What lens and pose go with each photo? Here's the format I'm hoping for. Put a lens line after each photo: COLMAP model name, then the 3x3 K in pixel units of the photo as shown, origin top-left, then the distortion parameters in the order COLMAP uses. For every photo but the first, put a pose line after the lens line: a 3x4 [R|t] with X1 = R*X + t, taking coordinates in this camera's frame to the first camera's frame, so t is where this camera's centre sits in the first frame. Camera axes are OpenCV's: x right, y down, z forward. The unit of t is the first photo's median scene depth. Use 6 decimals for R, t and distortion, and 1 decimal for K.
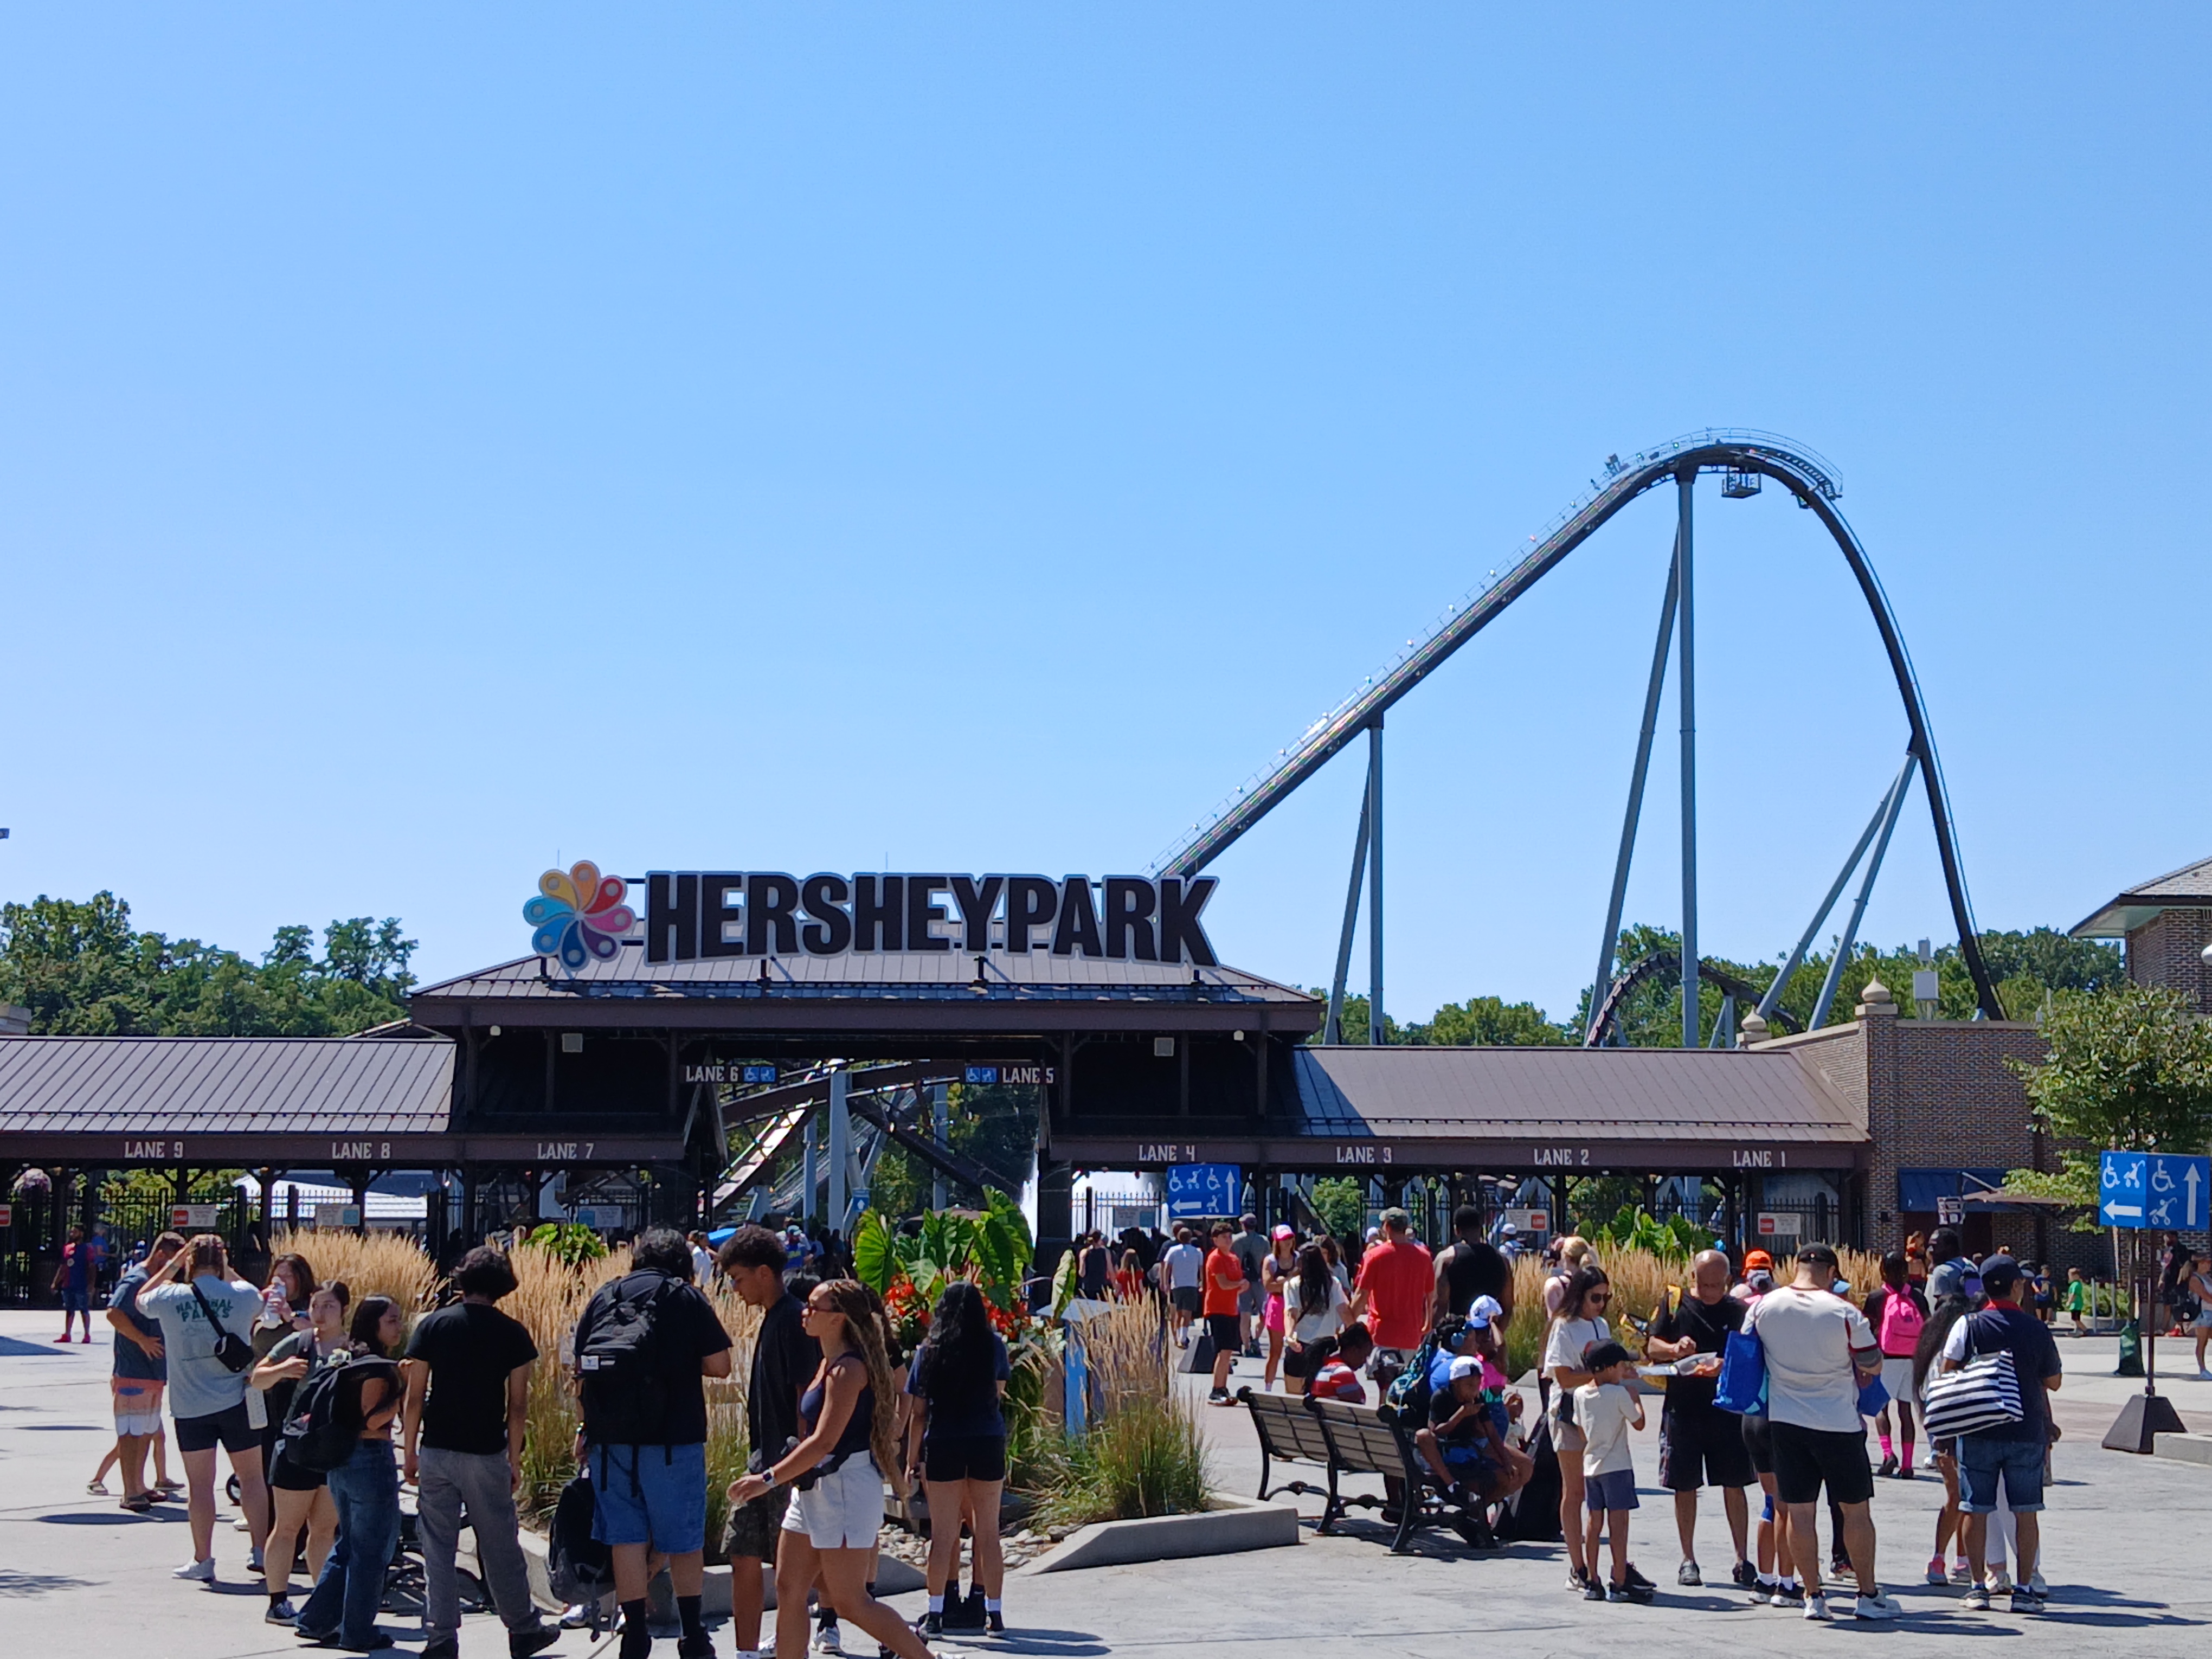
lens RADIAL K [[3309.8, 0, 1106.0], [0, 3309.8, 829.5], [0, 0, 1]] dist [0.089779, -0.101852]
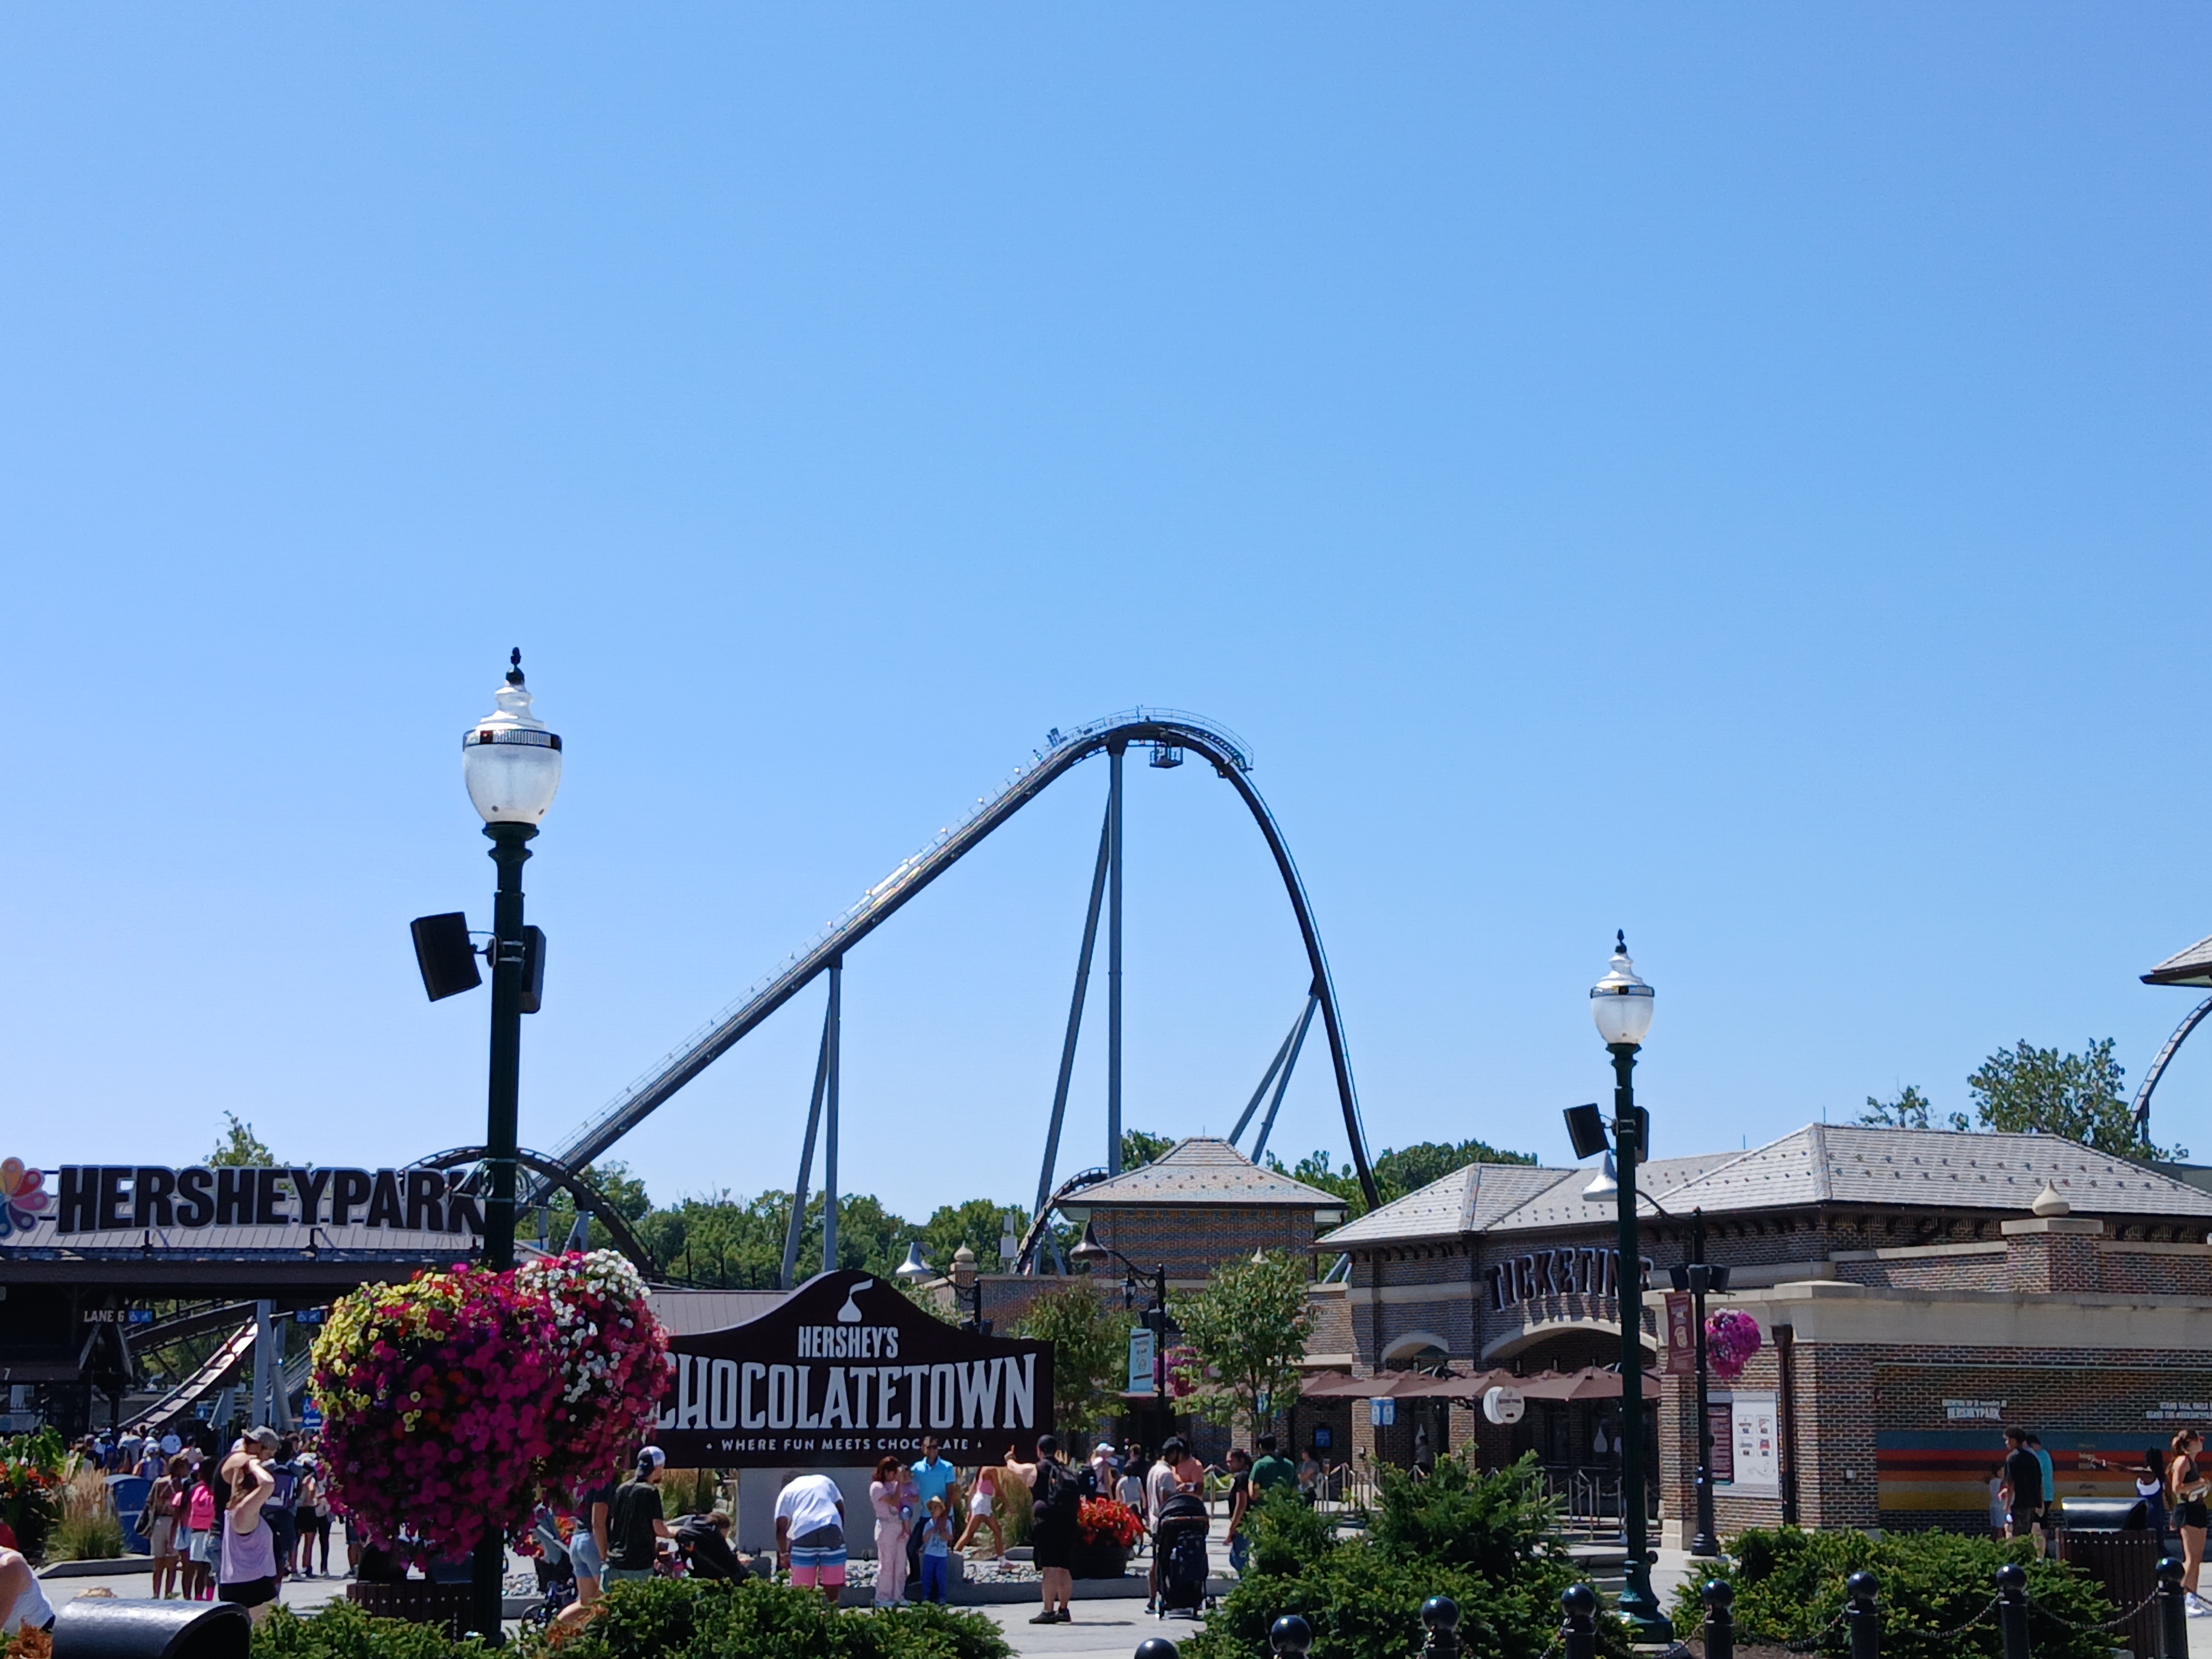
lens RADIAL K [[3309.8, 0, 1106.0], [0, 3309.8, 829.5], [0, 0, 1]] dist [0.089779, -0.101852]
pose [[0.992505, 0.019223, 0.120684, 0.118536], [-0.012591, 0.998381, -0.055478, -0.054091], [-0.121555, 0.053542, 0.991140, -0.412128]]
